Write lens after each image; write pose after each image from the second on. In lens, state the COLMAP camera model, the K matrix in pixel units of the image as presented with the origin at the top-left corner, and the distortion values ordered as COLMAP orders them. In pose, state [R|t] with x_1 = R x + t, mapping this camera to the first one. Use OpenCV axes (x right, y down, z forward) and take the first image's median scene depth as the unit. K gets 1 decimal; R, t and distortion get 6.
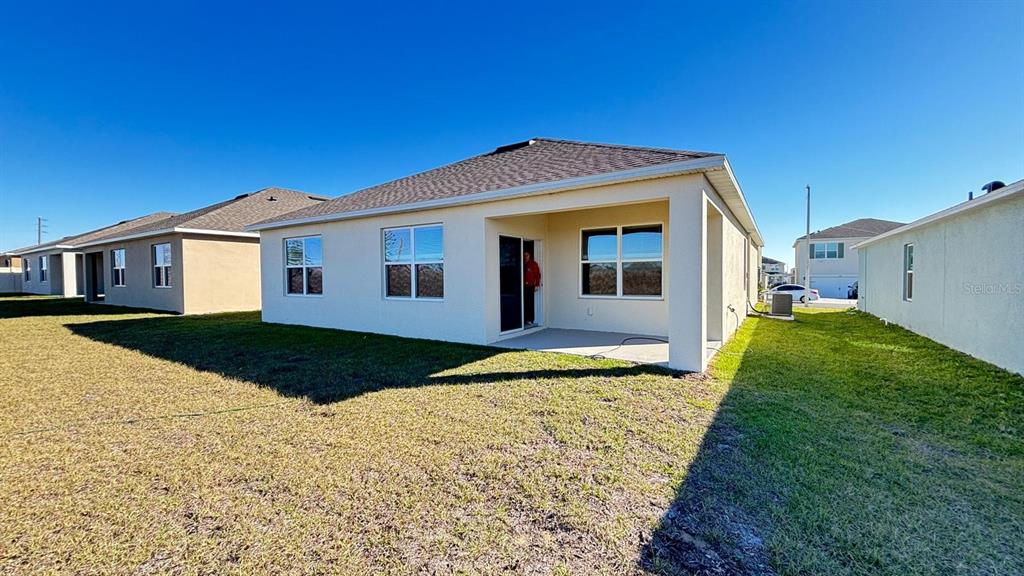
lens RADIAL K [[408.5, 0, 512.7], [0, 408.5, 287.3], [0, 0, 1]] dist [-0.000010, 0.000125]
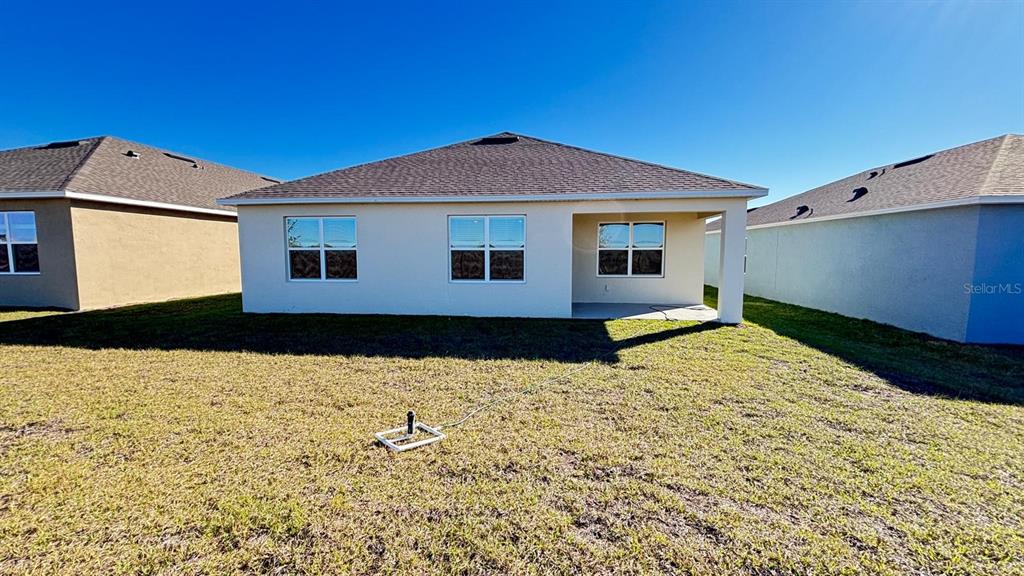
lens RADIAL K [[408.5, 0, 512.7], [0, 408.5, 287.3], [0, 0, 1]] dist [-0.000010, 0.000125]
pose [[0.898238, -0.031637, 0.438370, -0.629745], [0.007309, 0.998343, 0.057074, -0.016468], [-0.439449, -0.048062, 0.896981, -0.006922]]
